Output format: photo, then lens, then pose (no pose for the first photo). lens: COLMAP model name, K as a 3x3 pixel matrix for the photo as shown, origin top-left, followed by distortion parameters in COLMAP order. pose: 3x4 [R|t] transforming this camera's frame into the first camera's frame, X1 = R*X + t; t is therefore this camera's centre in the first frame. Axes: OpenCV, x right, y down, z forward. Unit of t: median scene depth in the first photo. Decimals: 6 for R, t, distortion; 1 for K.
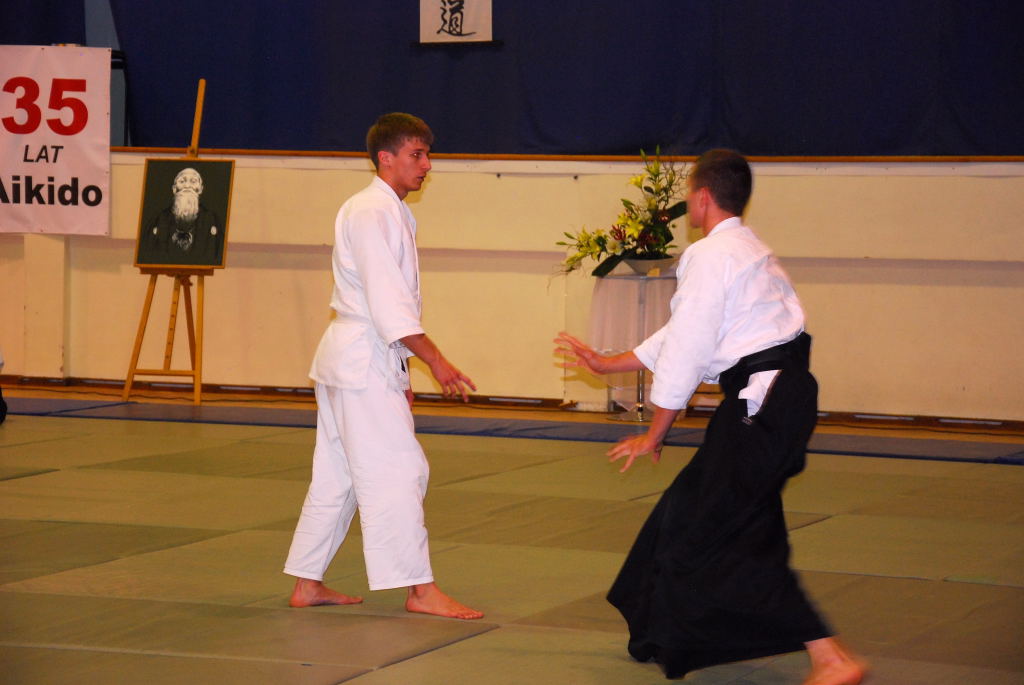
lens RADIAL K [[3045.8, 0, 481.7], [0, 3045.8, 342.8], [0, 0, 1]] dist [0.926245, 0.000000]
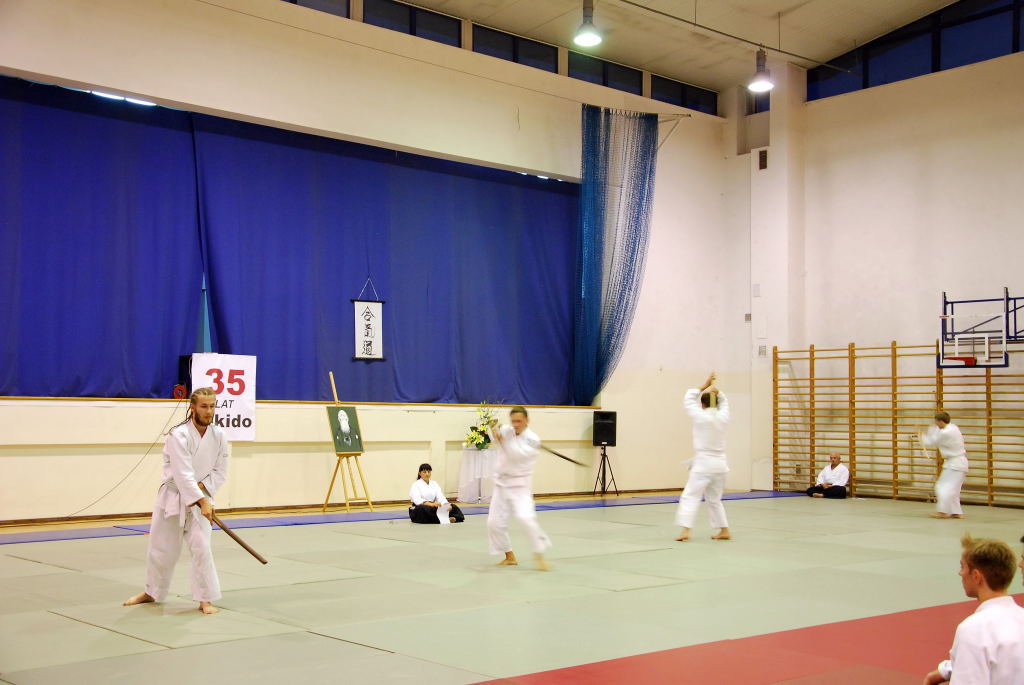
lens RADIAL K [[1240.0, 0, 503.3], [0, 1240.0, 341.0], [0, 0, 1]] dist [0.081174, 0.000000]
pose [[0.450216, 0.042003, 0.891931, -0.848690], [0.042942, 0.996719, -0.068613, -0.037952], [-0.891887, 0.069192, 0.446935, 0.456055]]
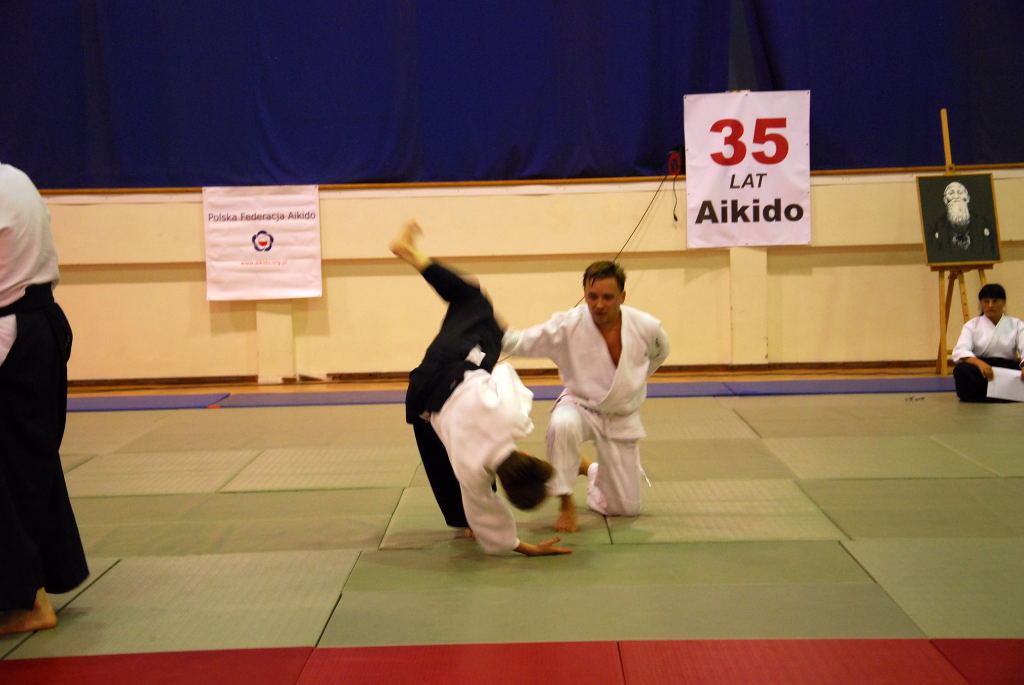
lens RADIAL K [[2210.4, 0, 517.2], [0, 2210.4, 337.8], [0, 0, 1]] dist [0.554590, 0.000000]
pose [[0.927411, -0.061587, 0.368940, -0.568295], [0.059124, 0.998089, 0.017991, -0.021126], [-0.369343, 0.005128, 0.929279, 0.230078]]
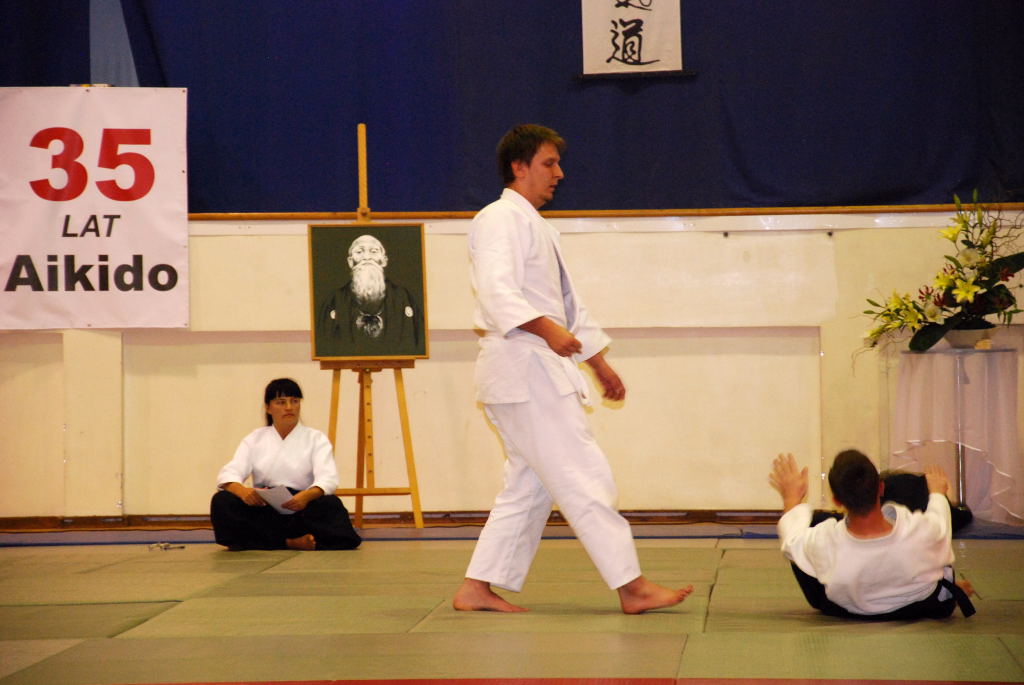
lens RADIAL K [[4814.7, 0, 495.2], [0, 4814.7, 338.0], [0, 0, 1]] dist [1.927725, 0.000000]
pose [[0.946286, -0.027055, 0.322197, -0.451014], [0.042305, 0.998287, -0.040422, 0.020867], [-0.320551, 0.051881, 0.945809, -0.181116]]
